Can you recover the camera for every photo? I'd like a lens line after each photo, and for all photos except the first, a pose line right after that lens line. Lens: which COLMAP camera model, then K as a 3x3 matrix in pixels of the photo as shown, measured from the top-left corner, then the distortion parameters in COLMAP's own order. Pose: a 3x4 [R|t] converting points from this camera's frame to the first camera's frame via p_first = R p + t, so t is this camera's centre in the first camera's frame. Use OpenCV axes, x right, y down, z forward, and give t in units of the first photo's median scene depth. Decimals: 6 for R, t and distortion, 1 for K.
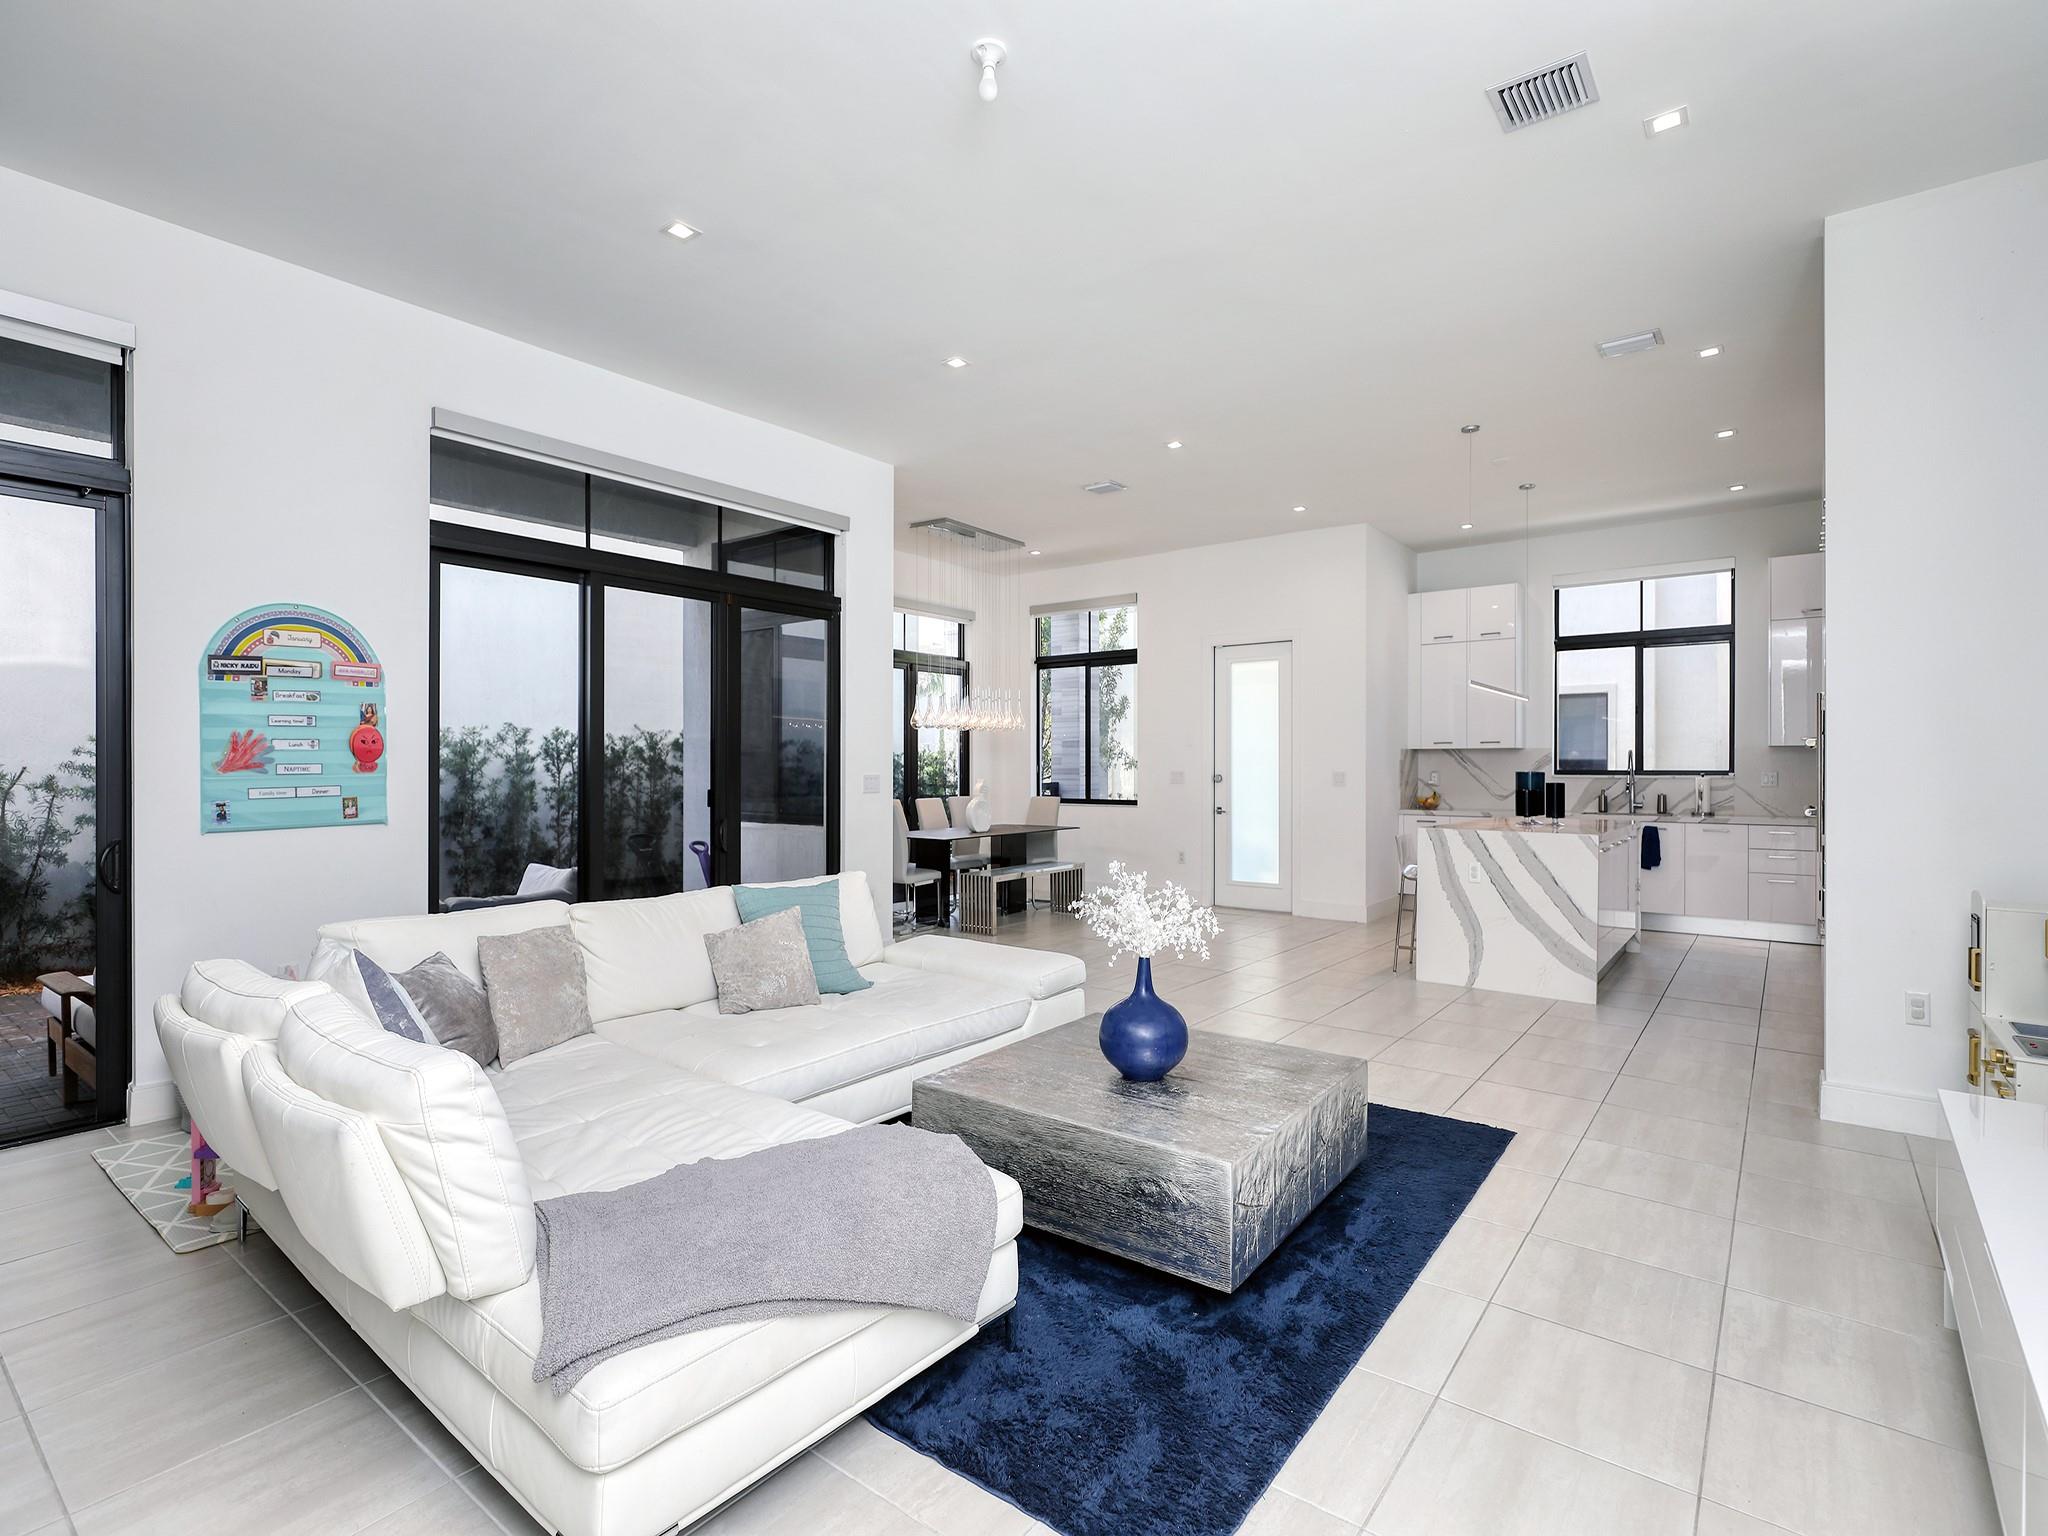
lens RADIAL K [[994.8, 0, 1024.0], [0, 994.8, 768.0], [0, 0, 1]] dist [-0.002830, -0.000311]
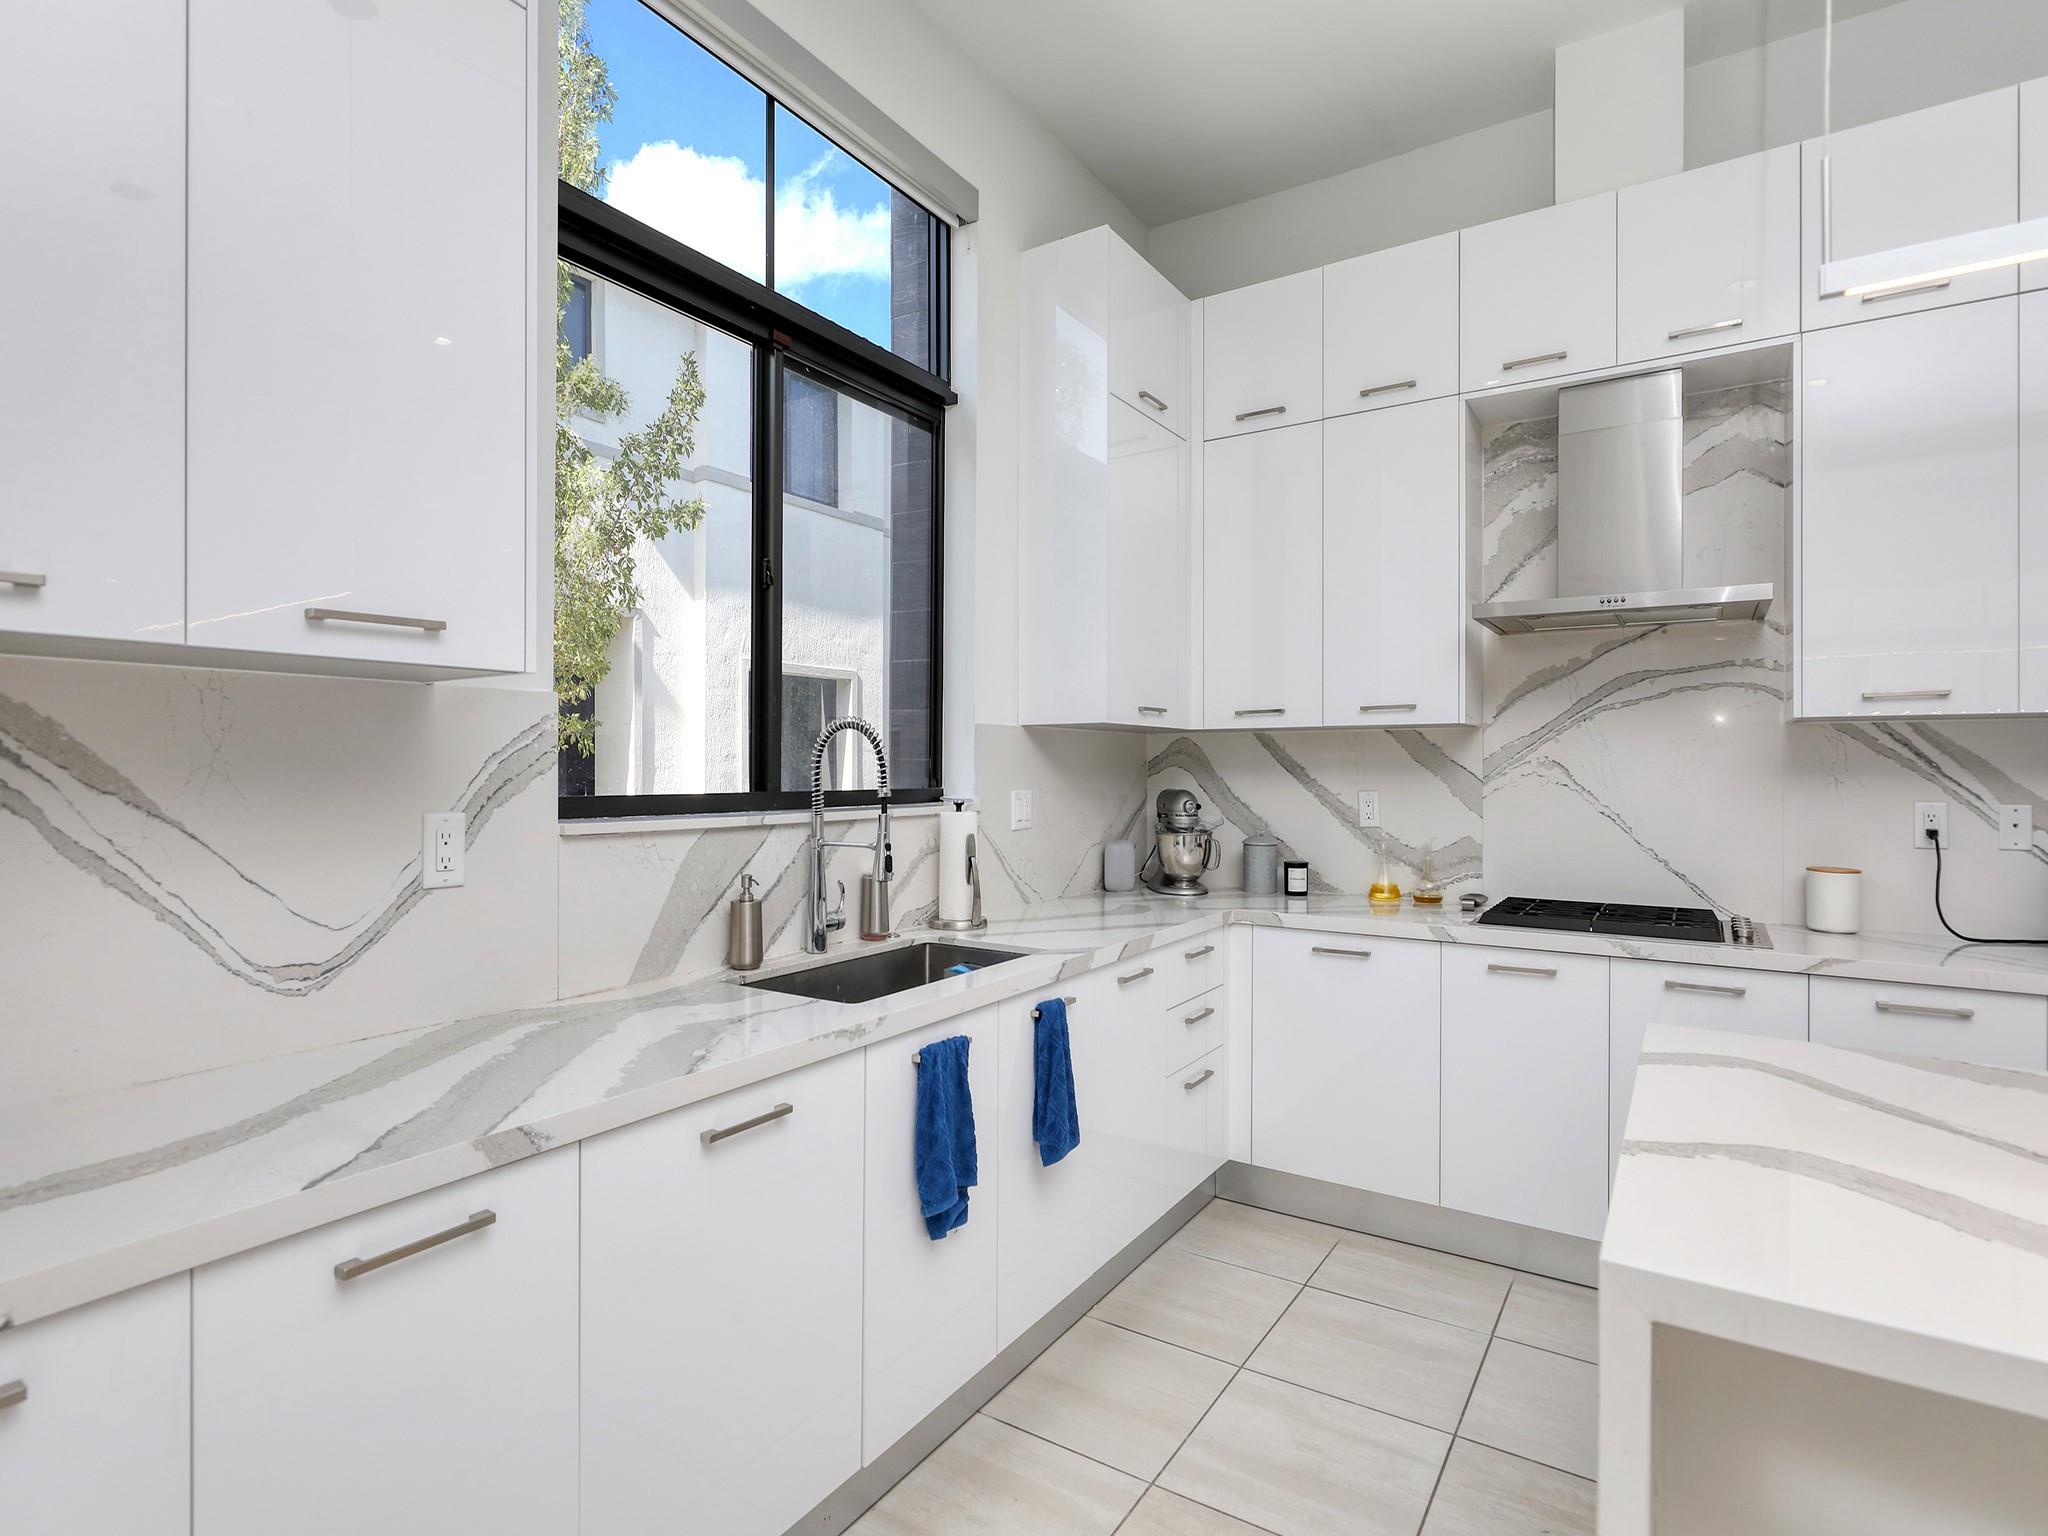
lens RADIAL K [[1034.1, 0, 1024.0], [0, 1034.1, 768.0], [0, 0, 1]] dist [-0.003735, -0.000281]
pose [[-0.084002, -0.000381, 0.996465, 0.340812], [-0.002555, 0.999997, 0.000167, -0.005183], [-0.996462, -0.002531, -0.084003, 1.006334]]
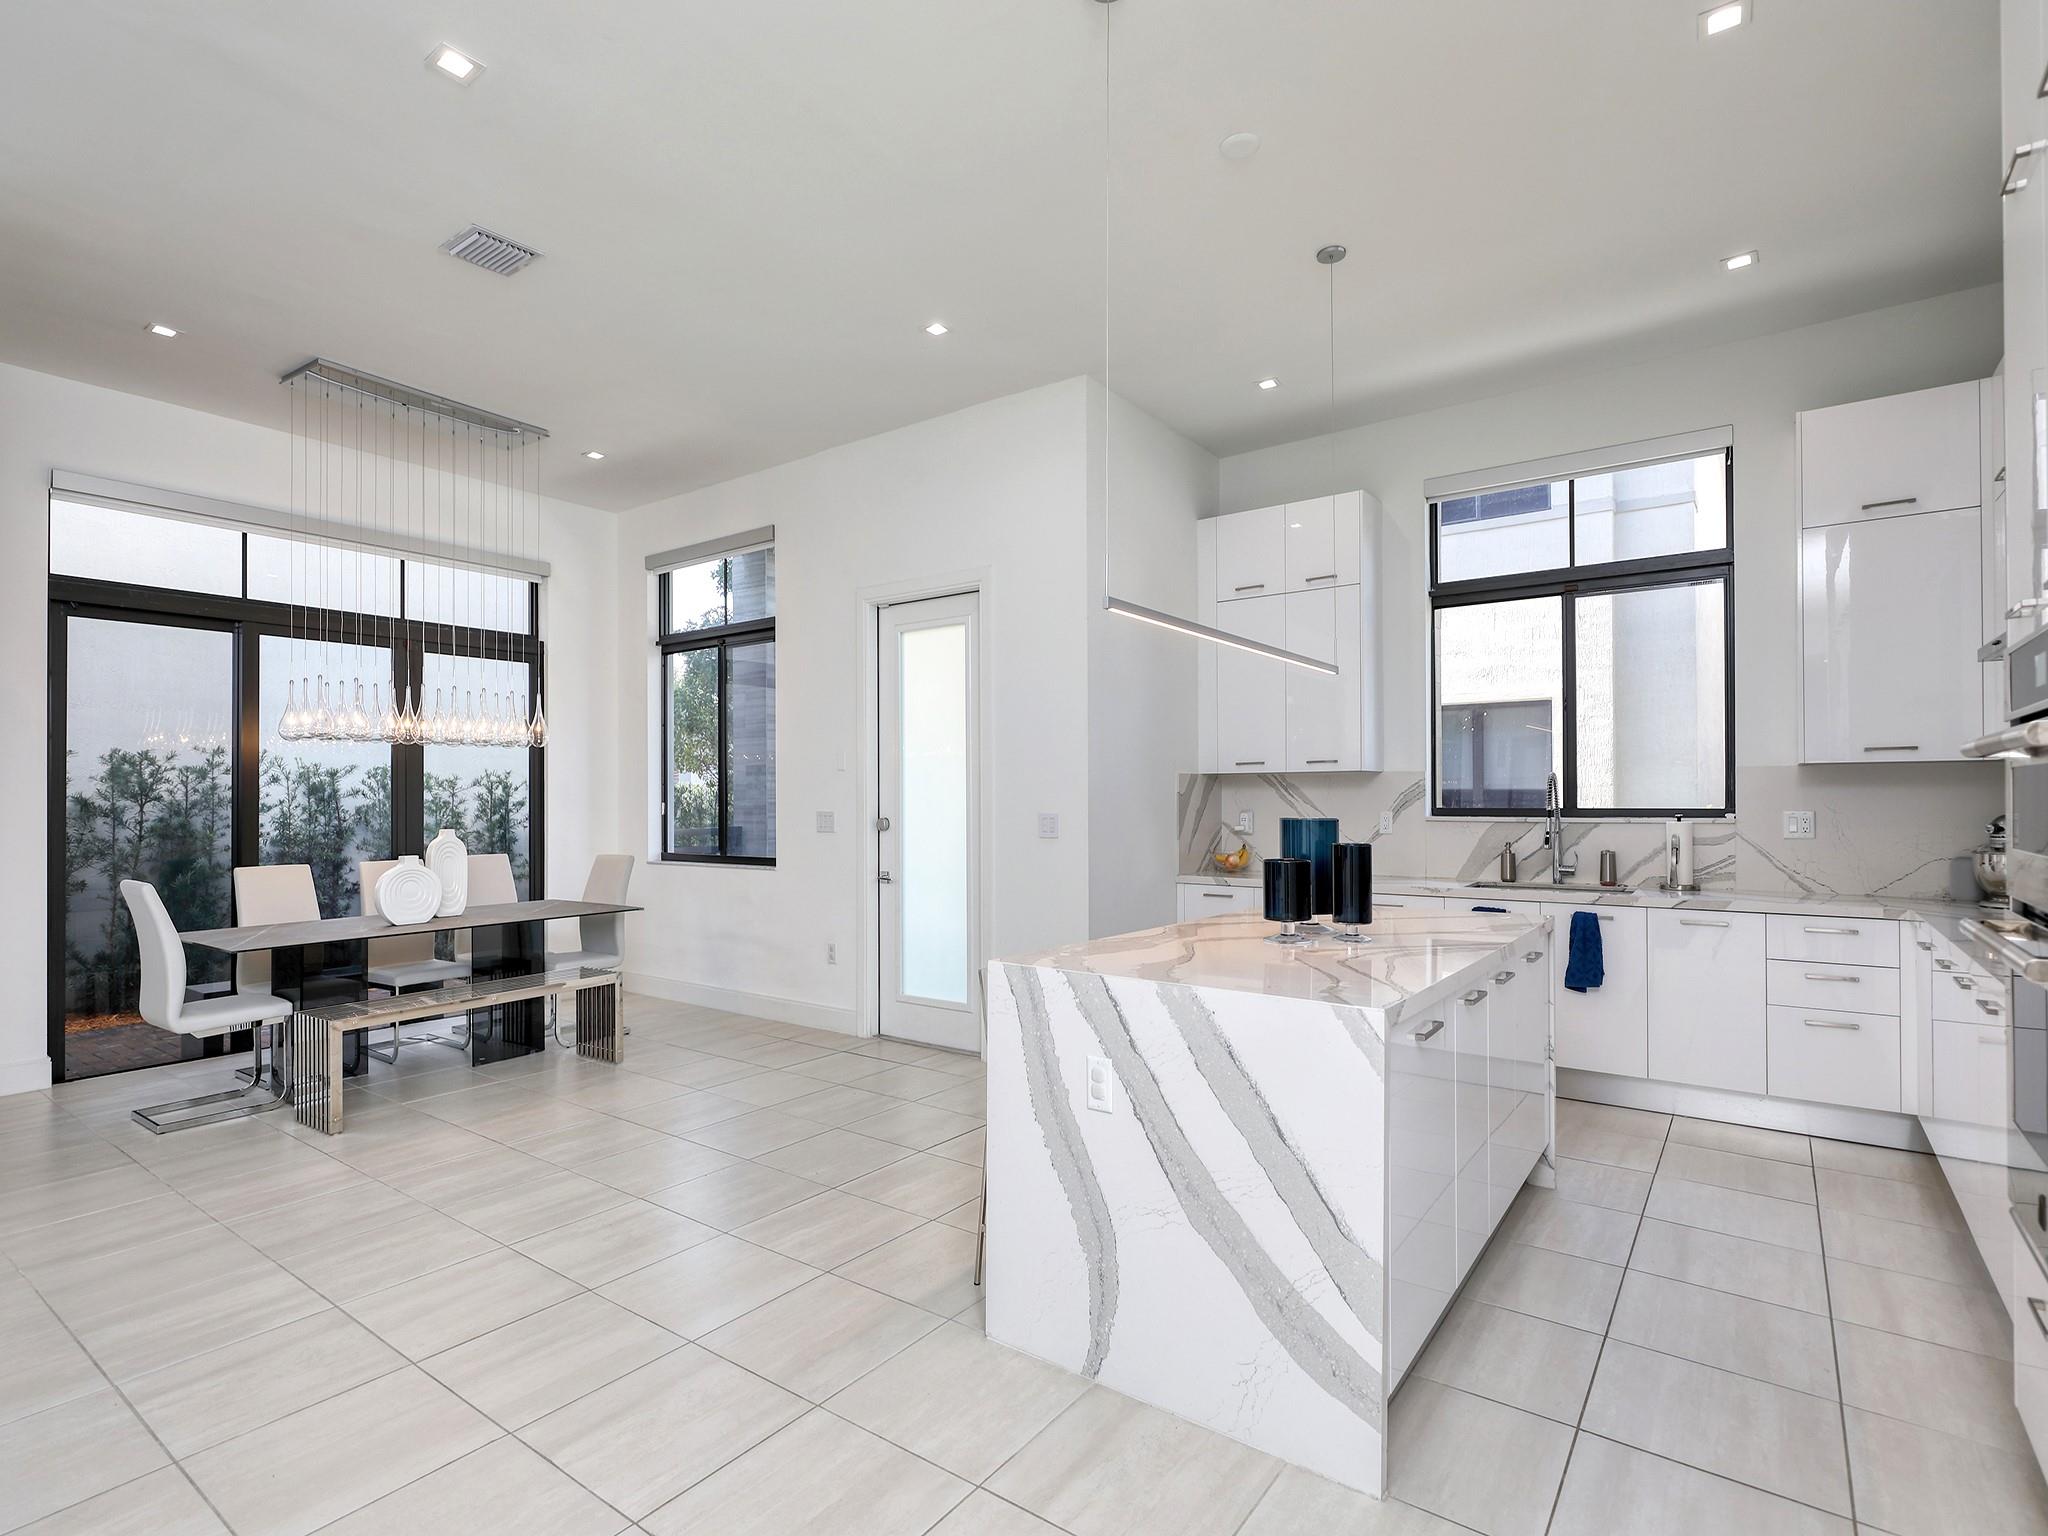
lens RADIAL K [[1021.7, 0, 1008.9], [0, 1021.7, 790.1], [0, 0, 1]] dist [0.001146, -0.000091]
pose [[0.999809, -0.003886, 0.019163, 0.296779], [0.004069, 0.999946, -0.009533, -0.004363], [-0.019125, 0.009610, 0.999771, 0.434306]]
